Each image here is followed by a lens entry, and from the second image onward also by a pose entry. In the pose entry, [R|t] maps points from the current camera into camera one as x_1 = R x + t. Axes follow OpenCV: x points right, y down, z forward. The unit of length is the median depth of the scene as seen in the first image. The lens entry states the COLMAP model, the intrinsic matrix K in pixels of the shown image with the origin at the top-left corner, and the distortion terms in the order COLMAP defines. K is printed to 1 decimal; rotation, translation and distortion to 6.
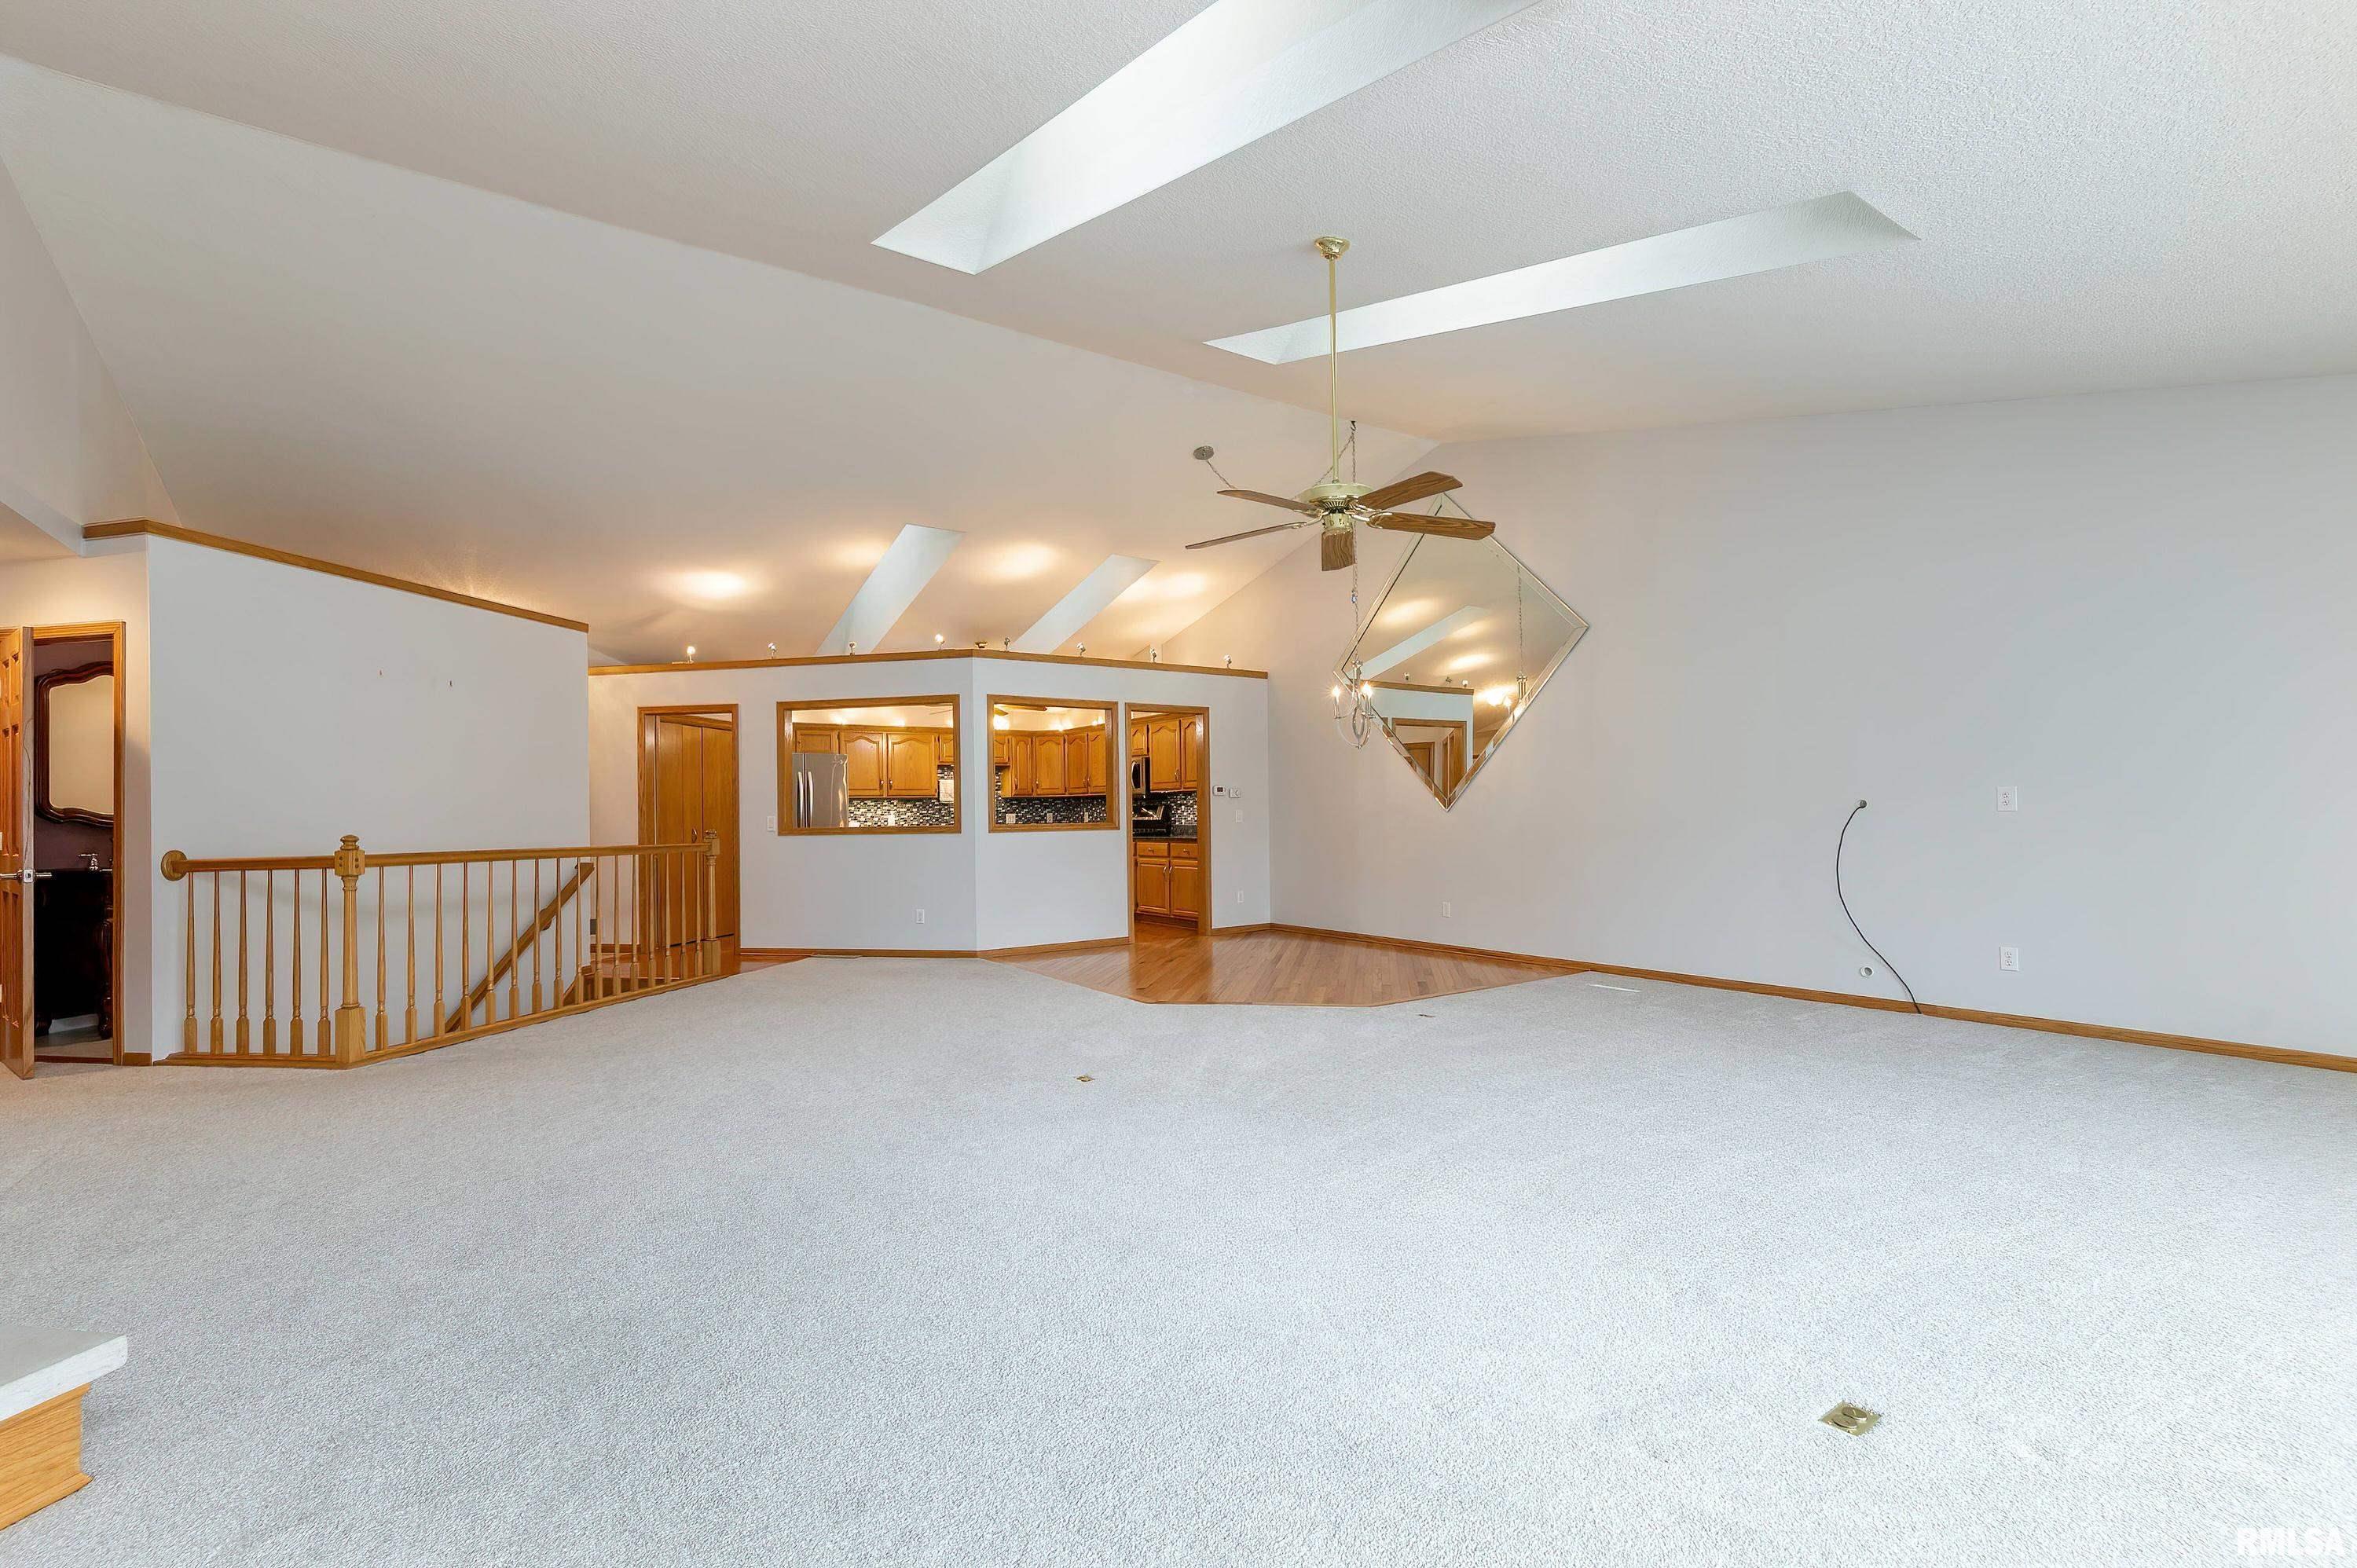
lens RADIAL K [[1028.0, 0, 1204.8], [0, 1028.0, 782.5], [0, 0, 1]] dist [0.002592, 0.000058]
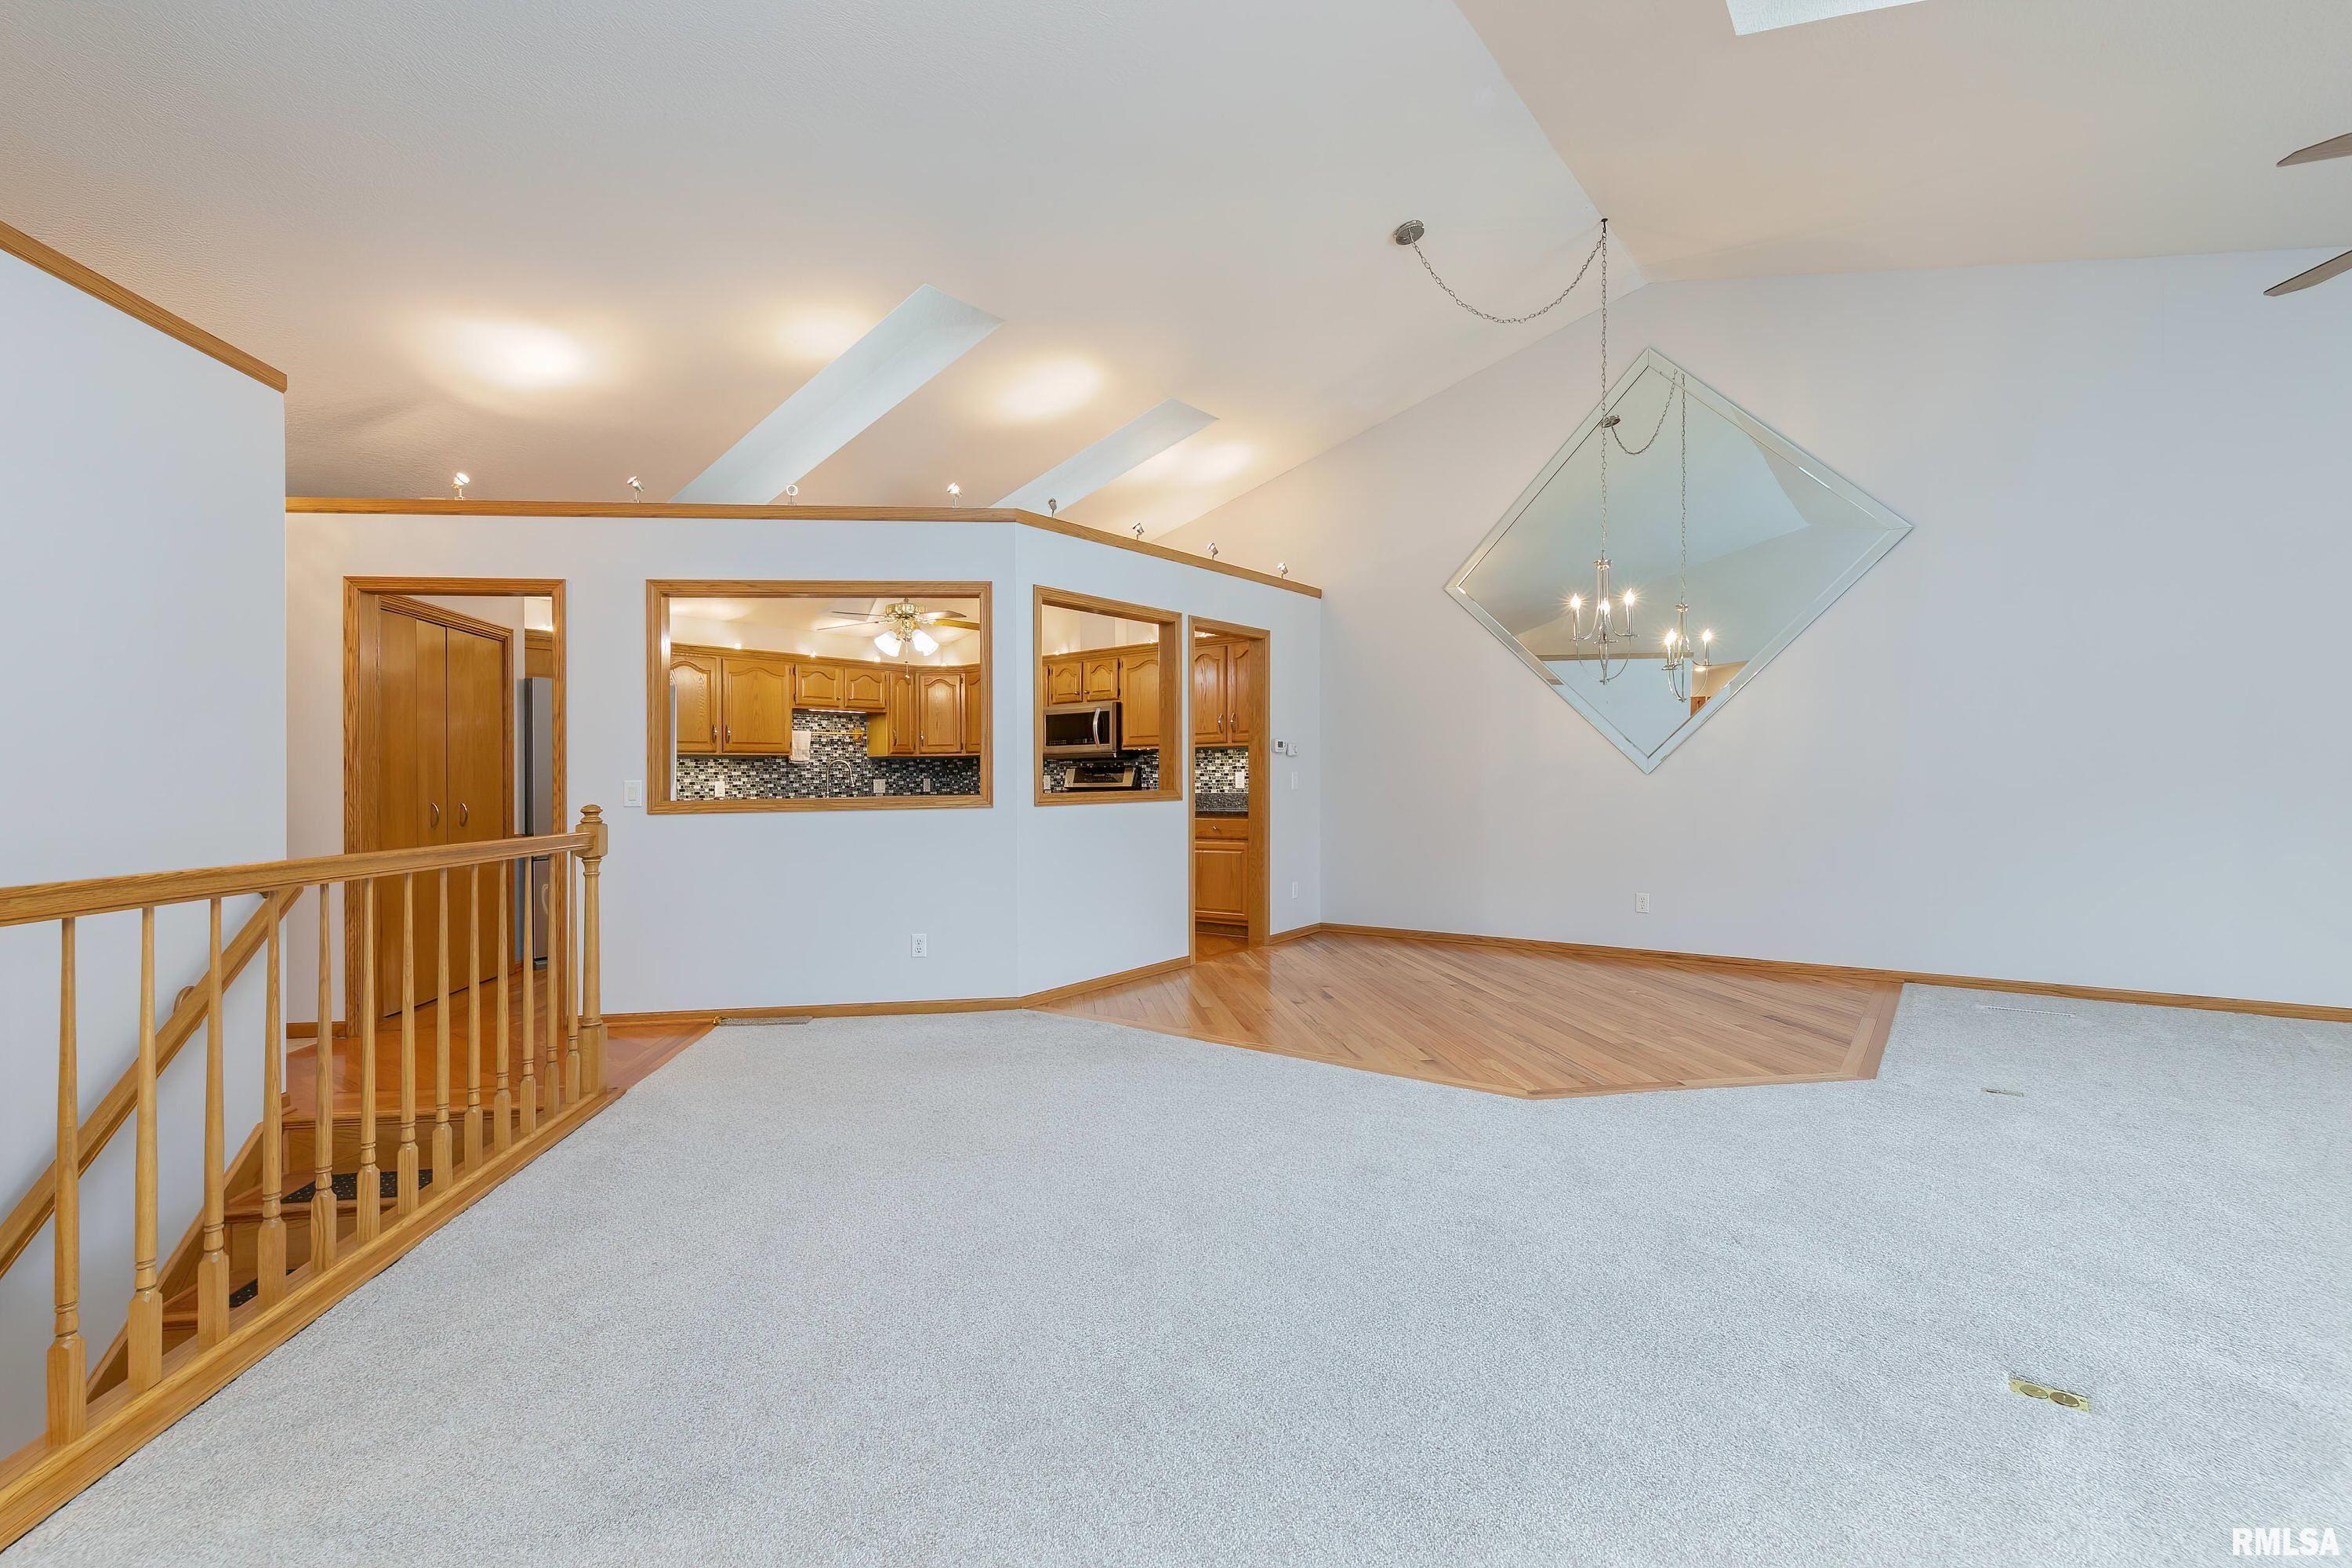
lens RADIAL K [[1025.9, 0, 1191.1], [0, 1025.9, 766.9], [0, 0, 1]] dist [0.002592, 0.000058]
pose [[0.953559, 0.003156, 0.301191, -0.278568], [-0.007727, 0.999872, 0.013987, 0.013704], [-0.301108, -0.015664, 0.953461, 0.340740]]
